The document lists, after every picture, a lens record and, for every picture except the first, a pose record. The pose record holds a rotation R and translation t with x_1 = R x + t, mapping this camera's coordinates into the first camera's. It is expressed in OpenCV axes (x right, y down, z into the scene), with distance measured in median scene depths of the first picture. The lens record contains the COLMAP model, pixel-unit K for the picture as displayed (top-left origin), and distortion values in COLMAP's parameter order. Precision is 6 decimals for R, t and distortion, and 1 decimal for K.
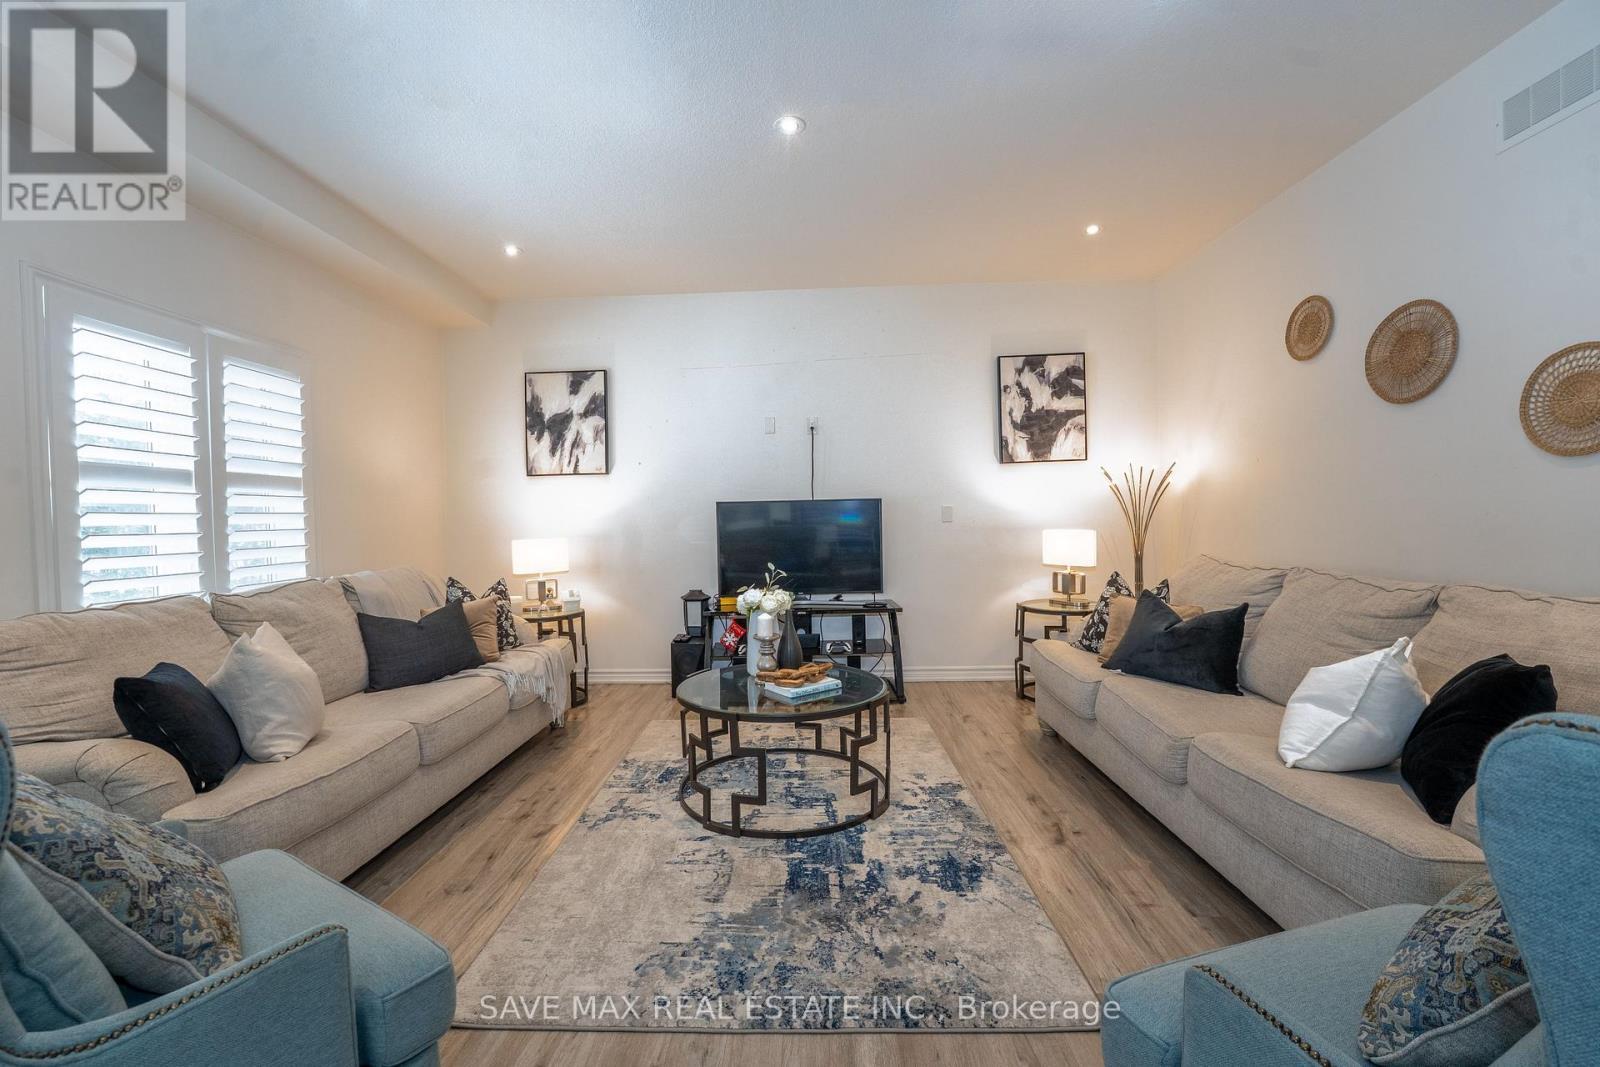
lens RADIAL K [[666.5, 0, 785.7], [0, 666.5, 533.3], [0, 0, 1]] dist [-0.023843, 0.000084]
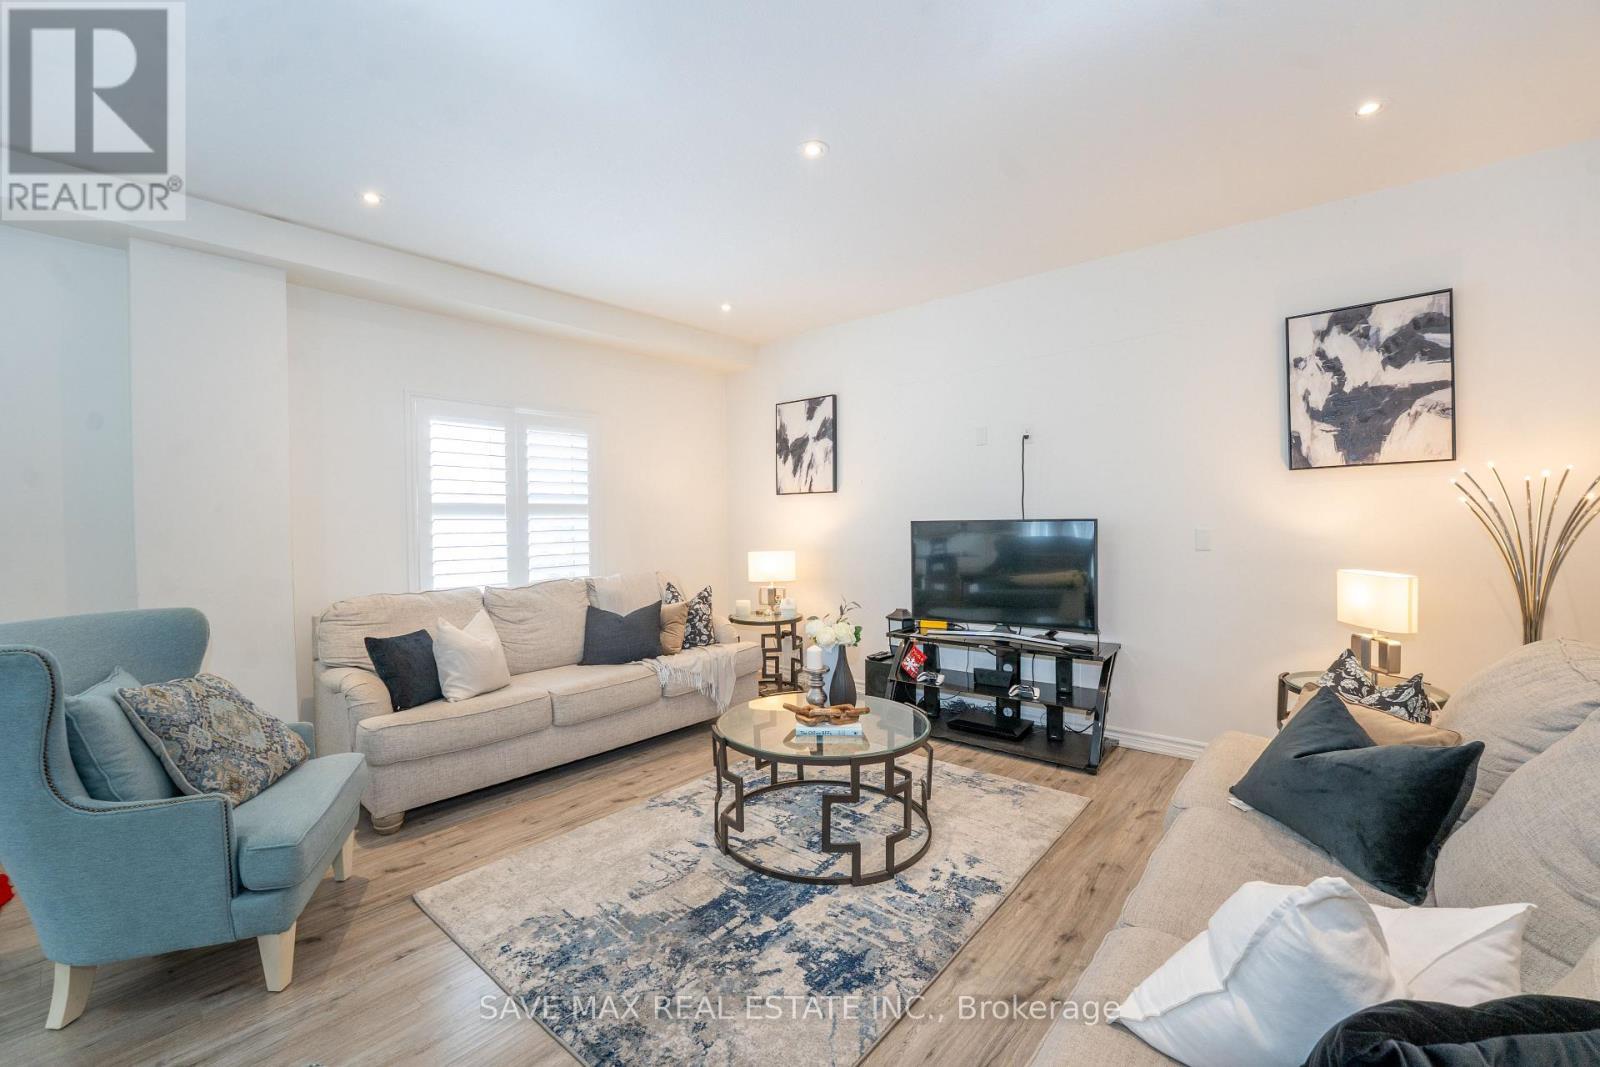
lens RADIAL K [[662.2, 0, 788.9], [0, 662.2, 533.1], [0, 0, 1]] dist [-0.038020, 0.007189]
pose [[0.773633, 0.024669, -0.633153, 0.506223], [-0.019671, 0.999695, 0.014915, -0.055584], [0.633328, 0.000916, 0.773883, 0.195589]]
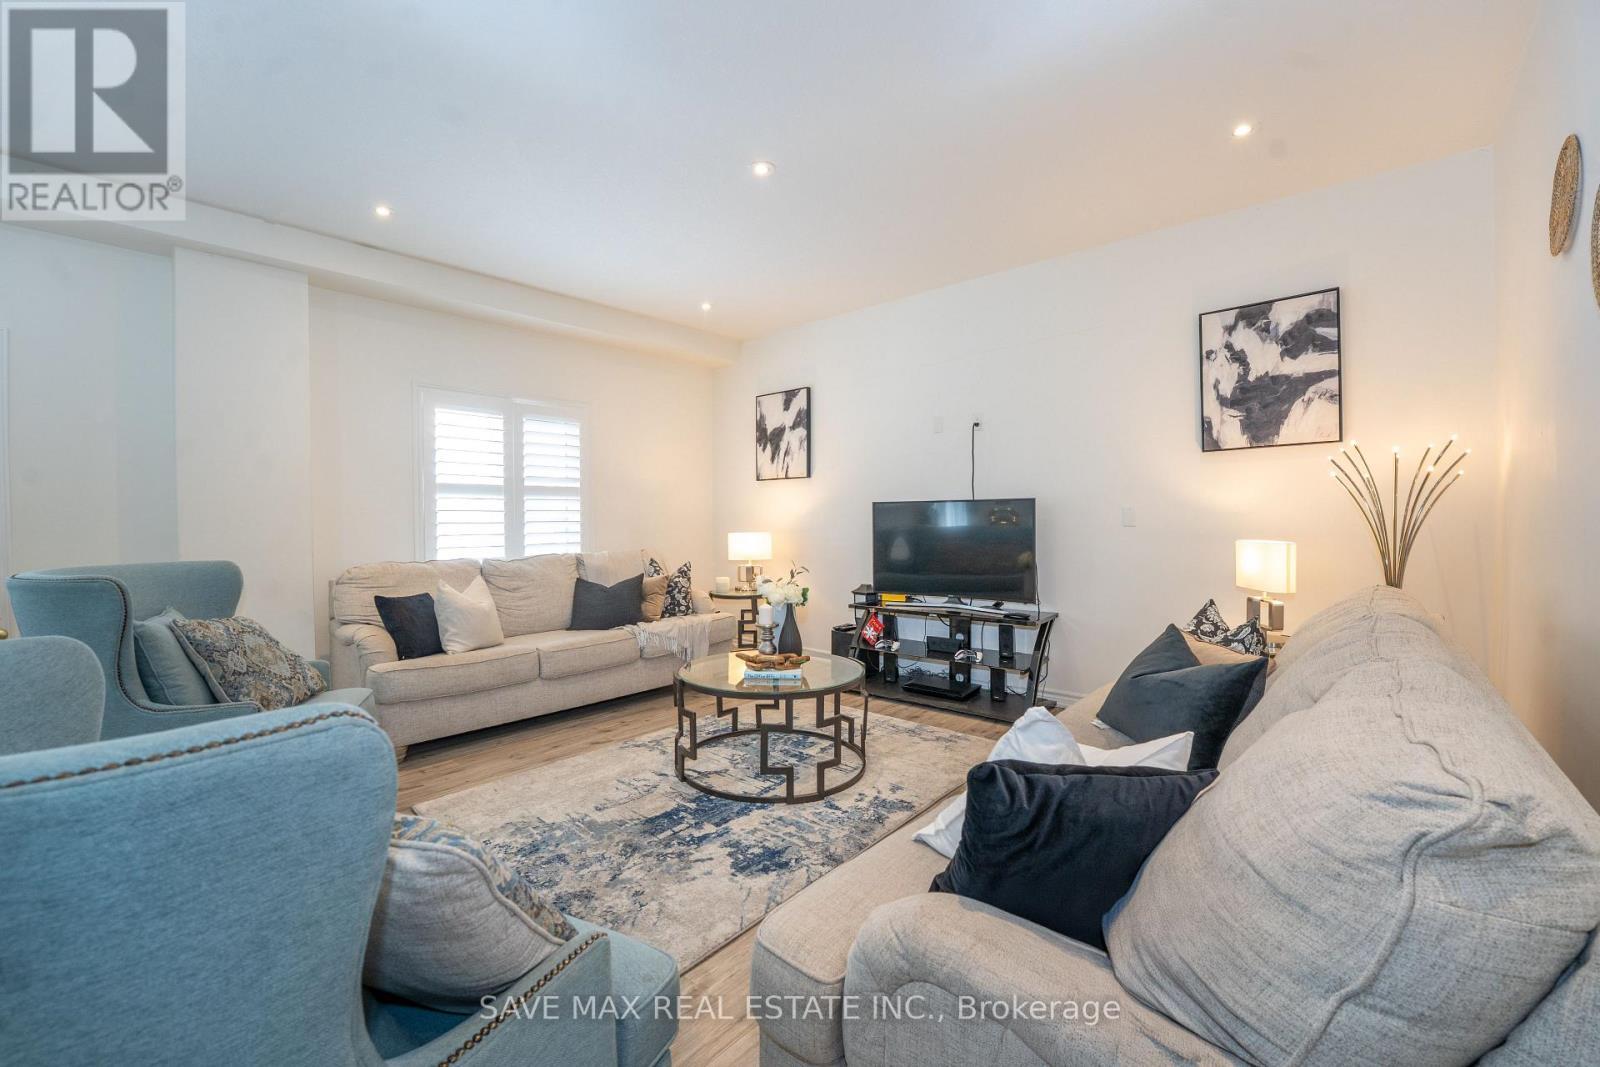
lens RADIAL K [[662.2, 0, 788.9], [0, 662.2, 533.1], [0, 0, 1]] dist [-0.038020, 0.007189]
pose [[0.762448, 0.029205, -0.646390, 0.650955], [-0.024088, 0.999570, 0.016749, -0.017279], [0.646601, 0.002801, 0.762823, 0.157637]]
